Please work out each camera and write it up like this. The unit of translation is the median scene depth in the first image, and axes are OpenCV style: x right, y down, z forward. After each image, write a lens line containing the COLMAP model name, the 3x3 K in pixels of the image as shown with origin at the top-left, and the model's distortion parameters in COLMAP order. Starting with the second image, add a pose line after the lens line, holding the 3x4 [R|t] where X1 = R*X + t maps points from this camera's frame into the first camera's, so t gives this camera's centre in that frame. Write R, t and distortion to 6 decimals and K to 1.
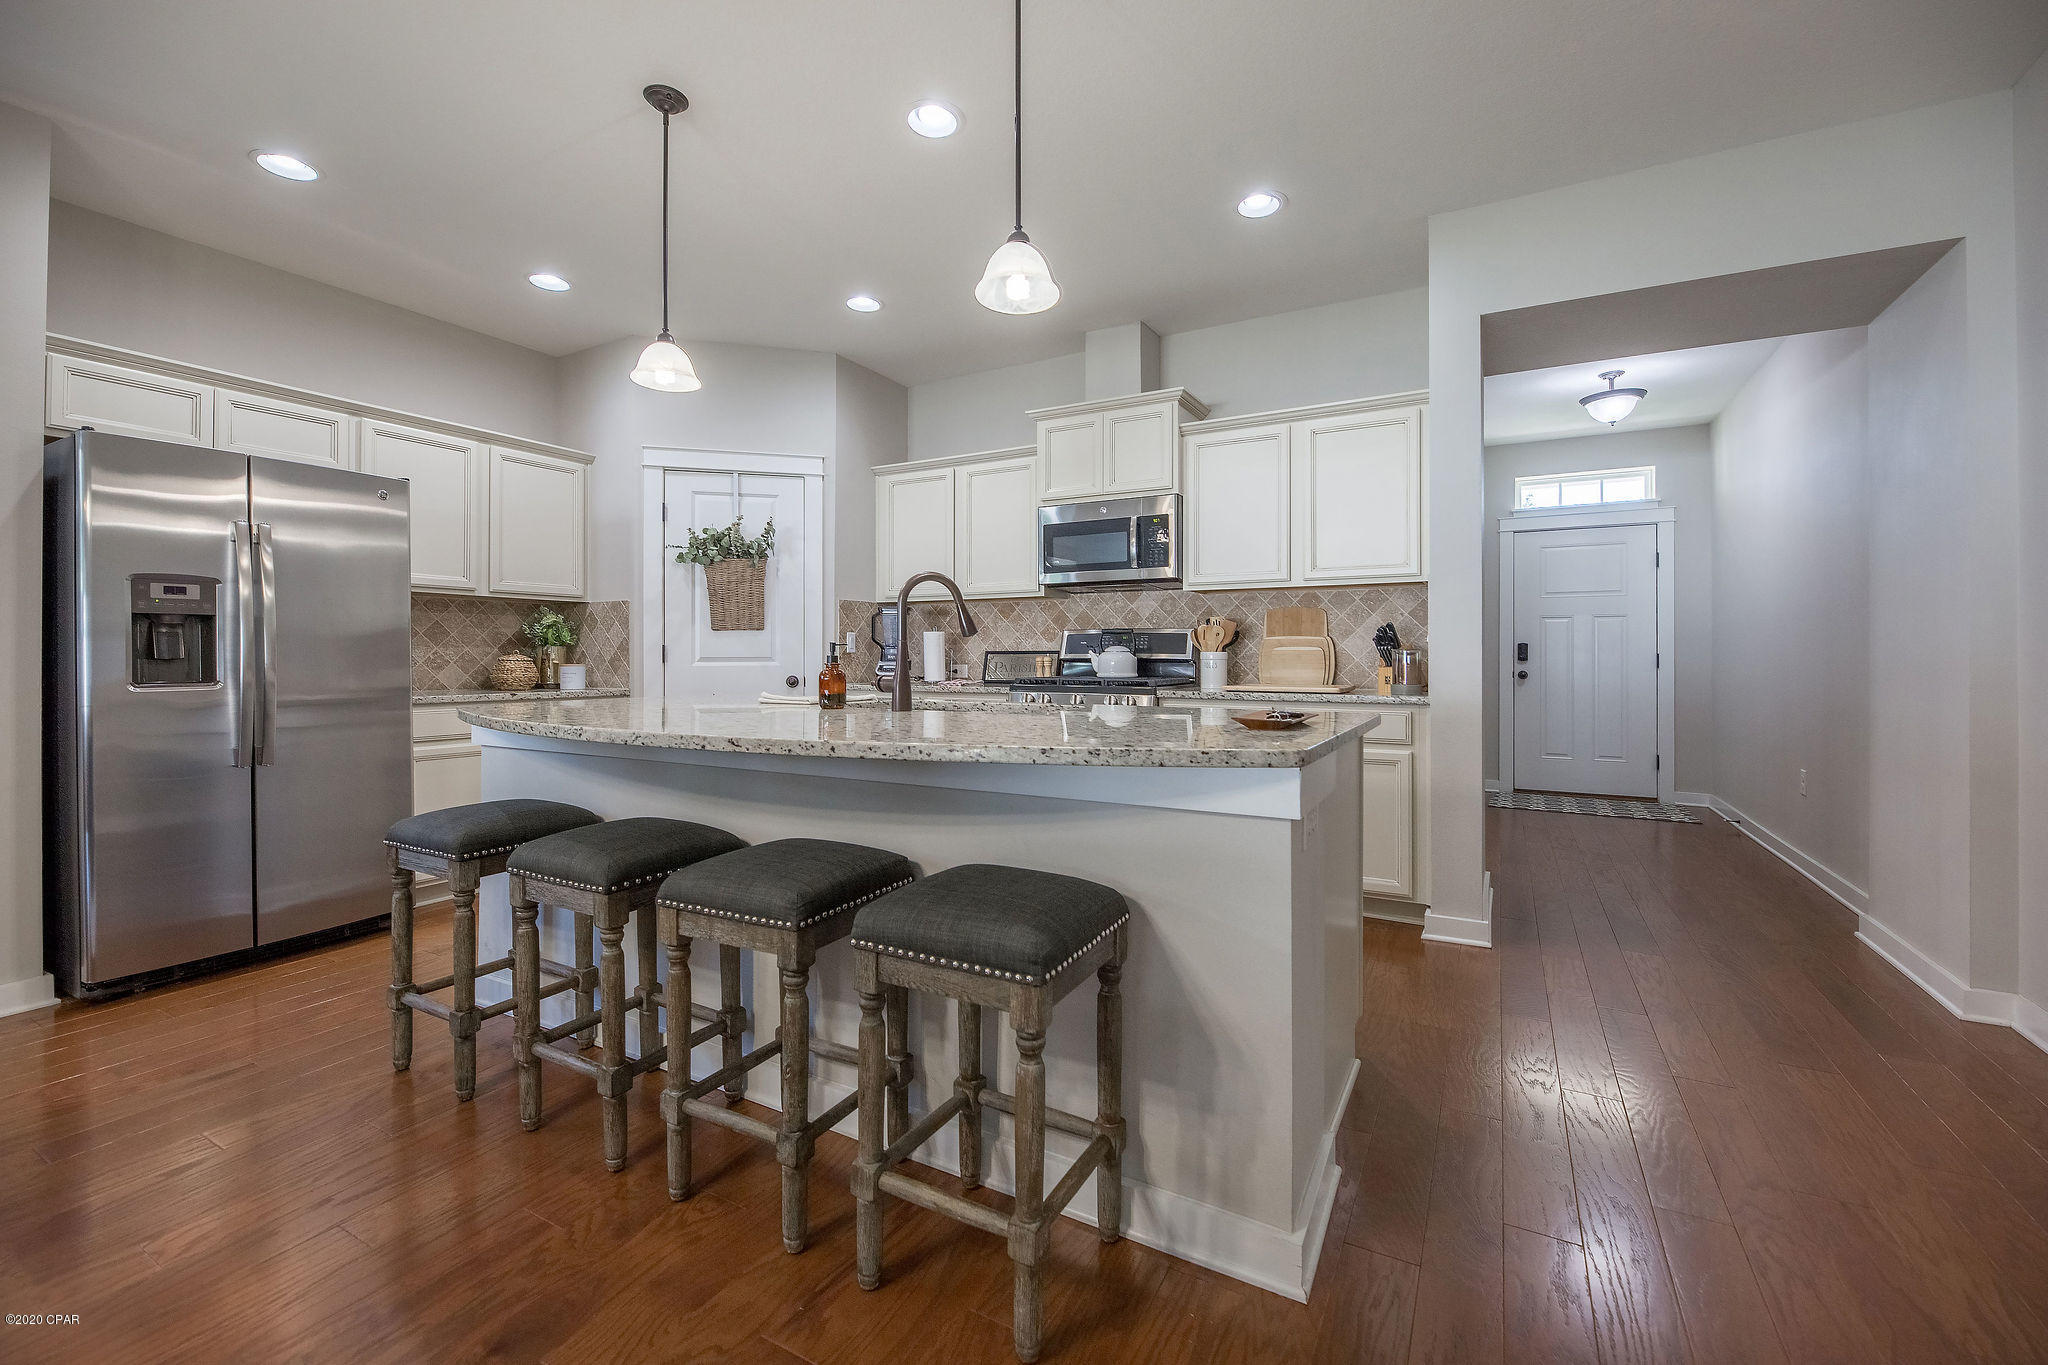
lens RADIAL K [[847.4, 0, 1030.1], [0, 847.4, 655.2], [0, 0, 1]] dist [-0.001929, -0.000860]
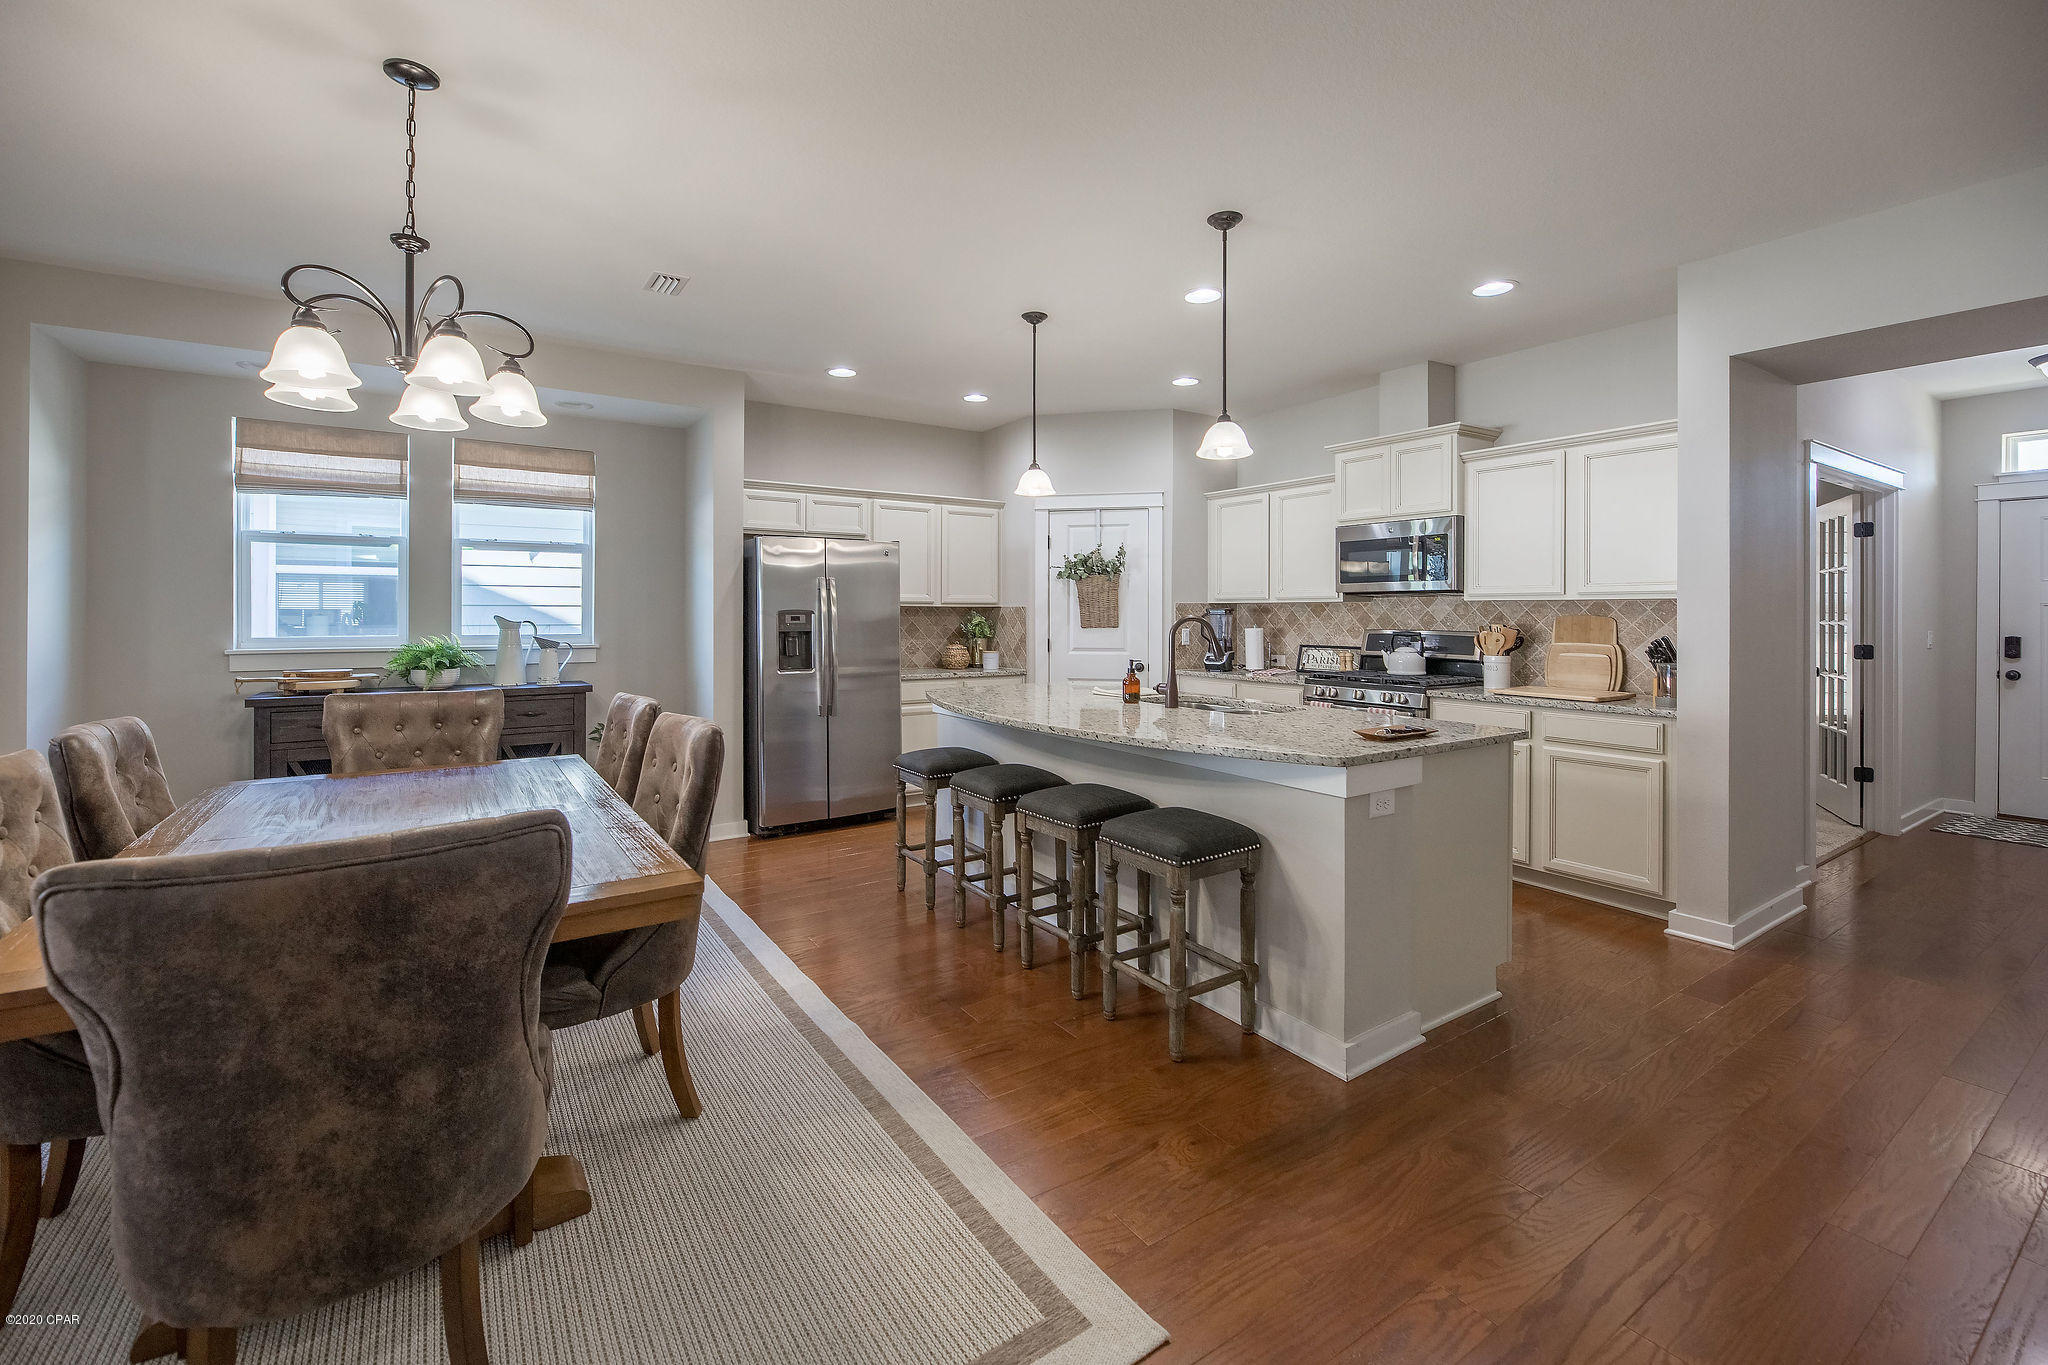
lens RADIAL K [[861.6, 0, 1016.0], [0, 861.6, 614.1], [0, 0, 1]] dist [0.000512, -0.000489]
pose [[0.886202, 0.001864, -0.463295, 0.183436], [-0.000016, 0.999992, 0.003993, -0.062646], [0.463299, -0.003531, 0.886195, -0.288077]]
